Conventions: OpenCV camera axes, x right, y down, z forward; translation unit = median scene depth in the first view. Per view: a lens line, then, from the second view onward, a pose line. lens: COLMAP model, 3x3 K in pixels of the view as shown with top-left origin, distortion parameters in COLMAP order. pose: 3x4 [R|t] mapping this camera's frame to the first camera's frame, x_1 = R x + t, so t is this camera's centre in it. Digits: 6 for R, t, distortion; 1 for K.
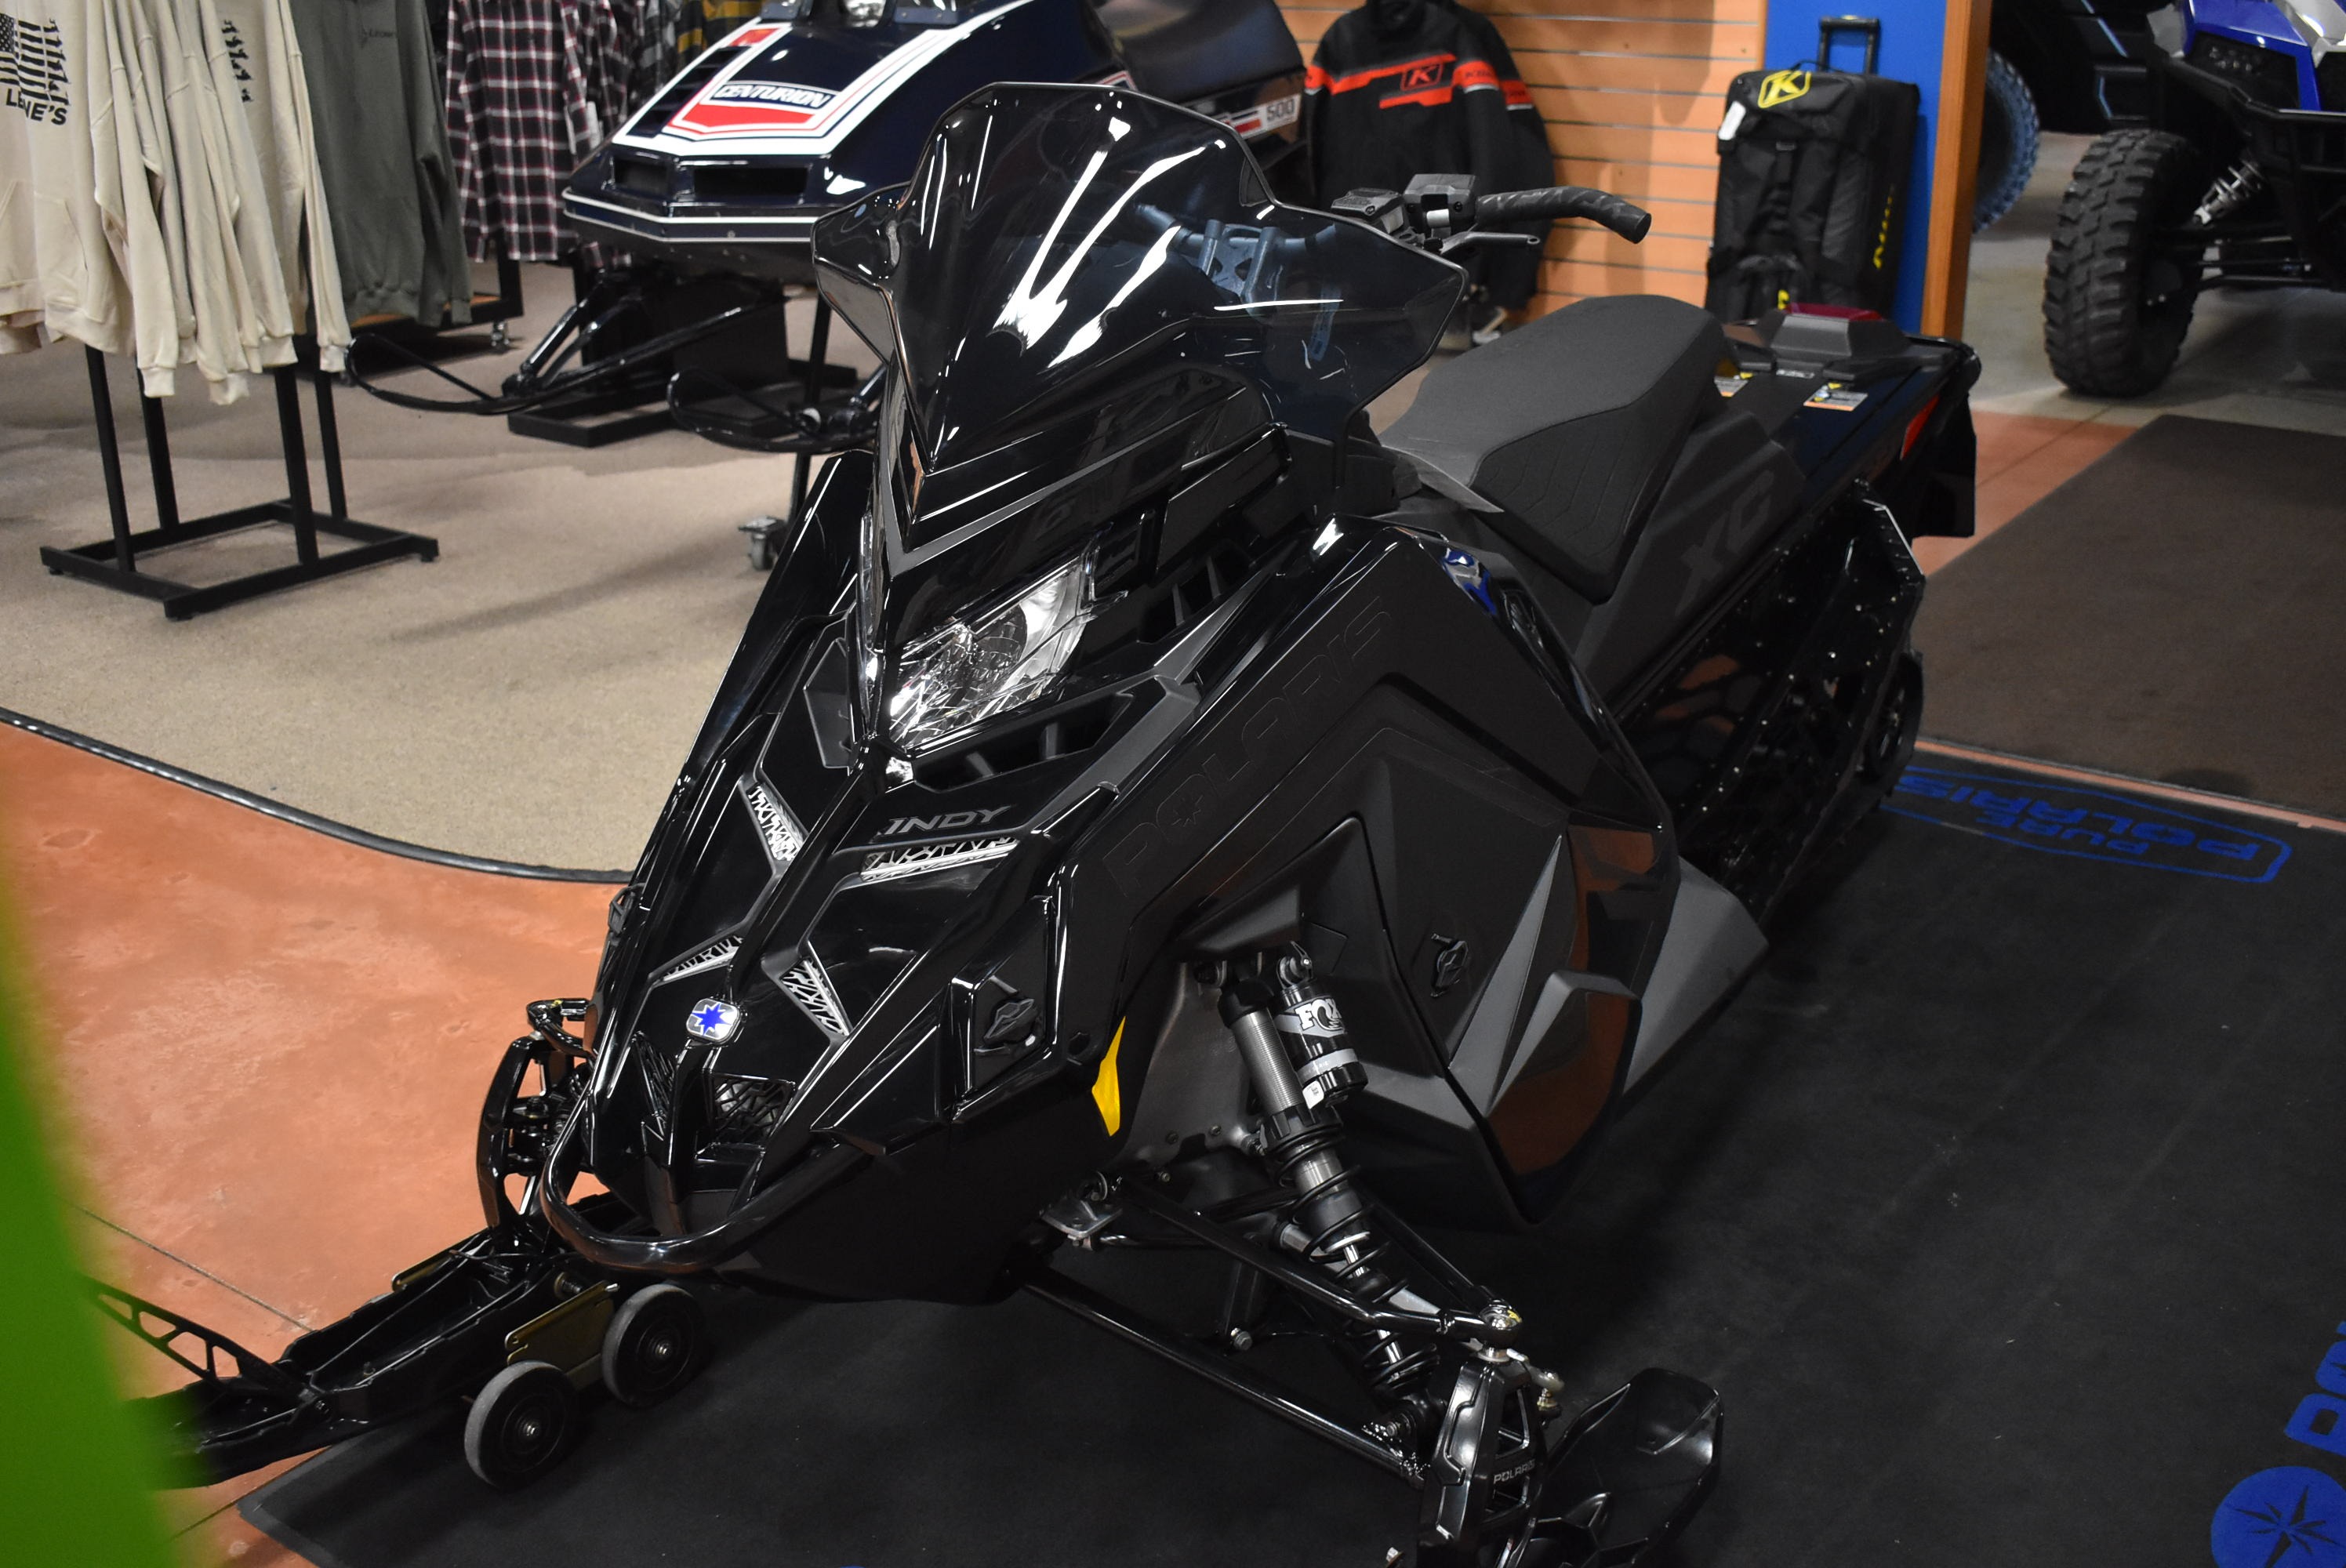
lens RADIAL K [[2536.9, 0, 1174.6], [0, 2536.9, 785.4], [0, 0, 1]] dist [-0.010527, 0.000000]
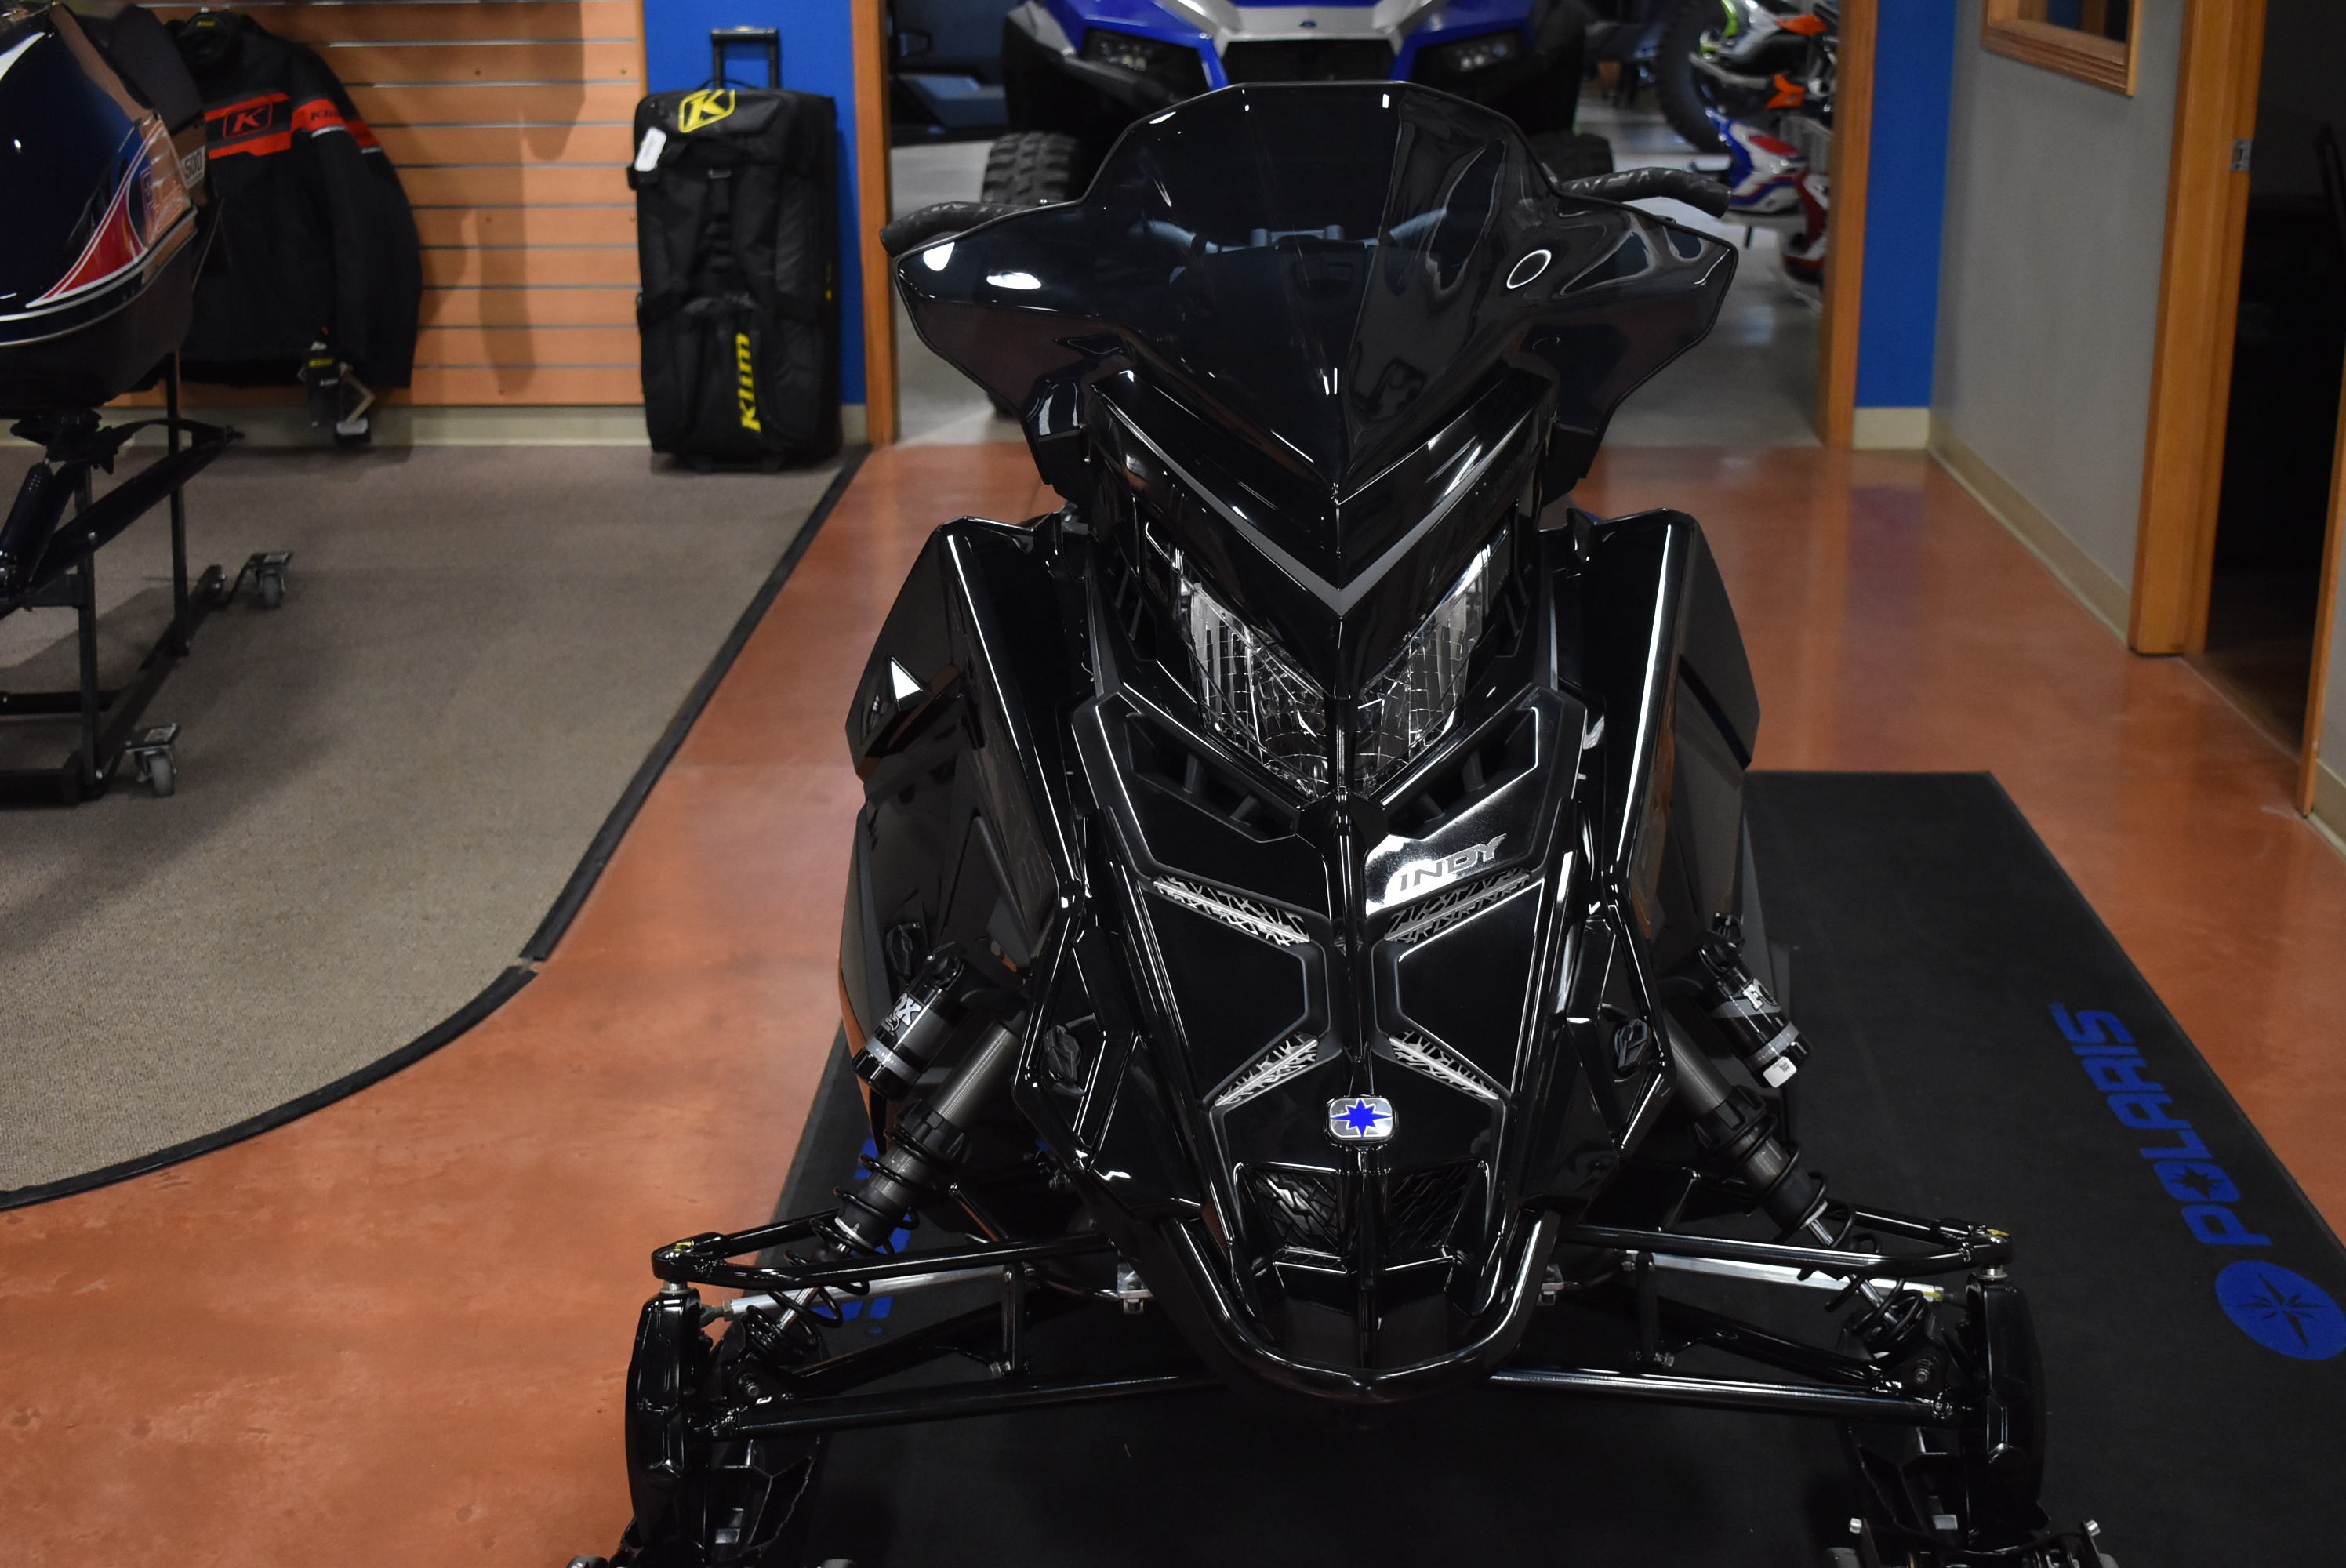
lens RADIAL K [[3052.9, 0, 1173.0], [0, 3052.9, 782.0], [0, 0, 1]] dist [0.003309, 0.000000]
pose [[0.837663, -0.167089, 0.520002, -0.214323], [0.196452, 0.980512, -0.001400, -0.009924], [-0.509635, 0.103329, 0.854164, 0.025013]]
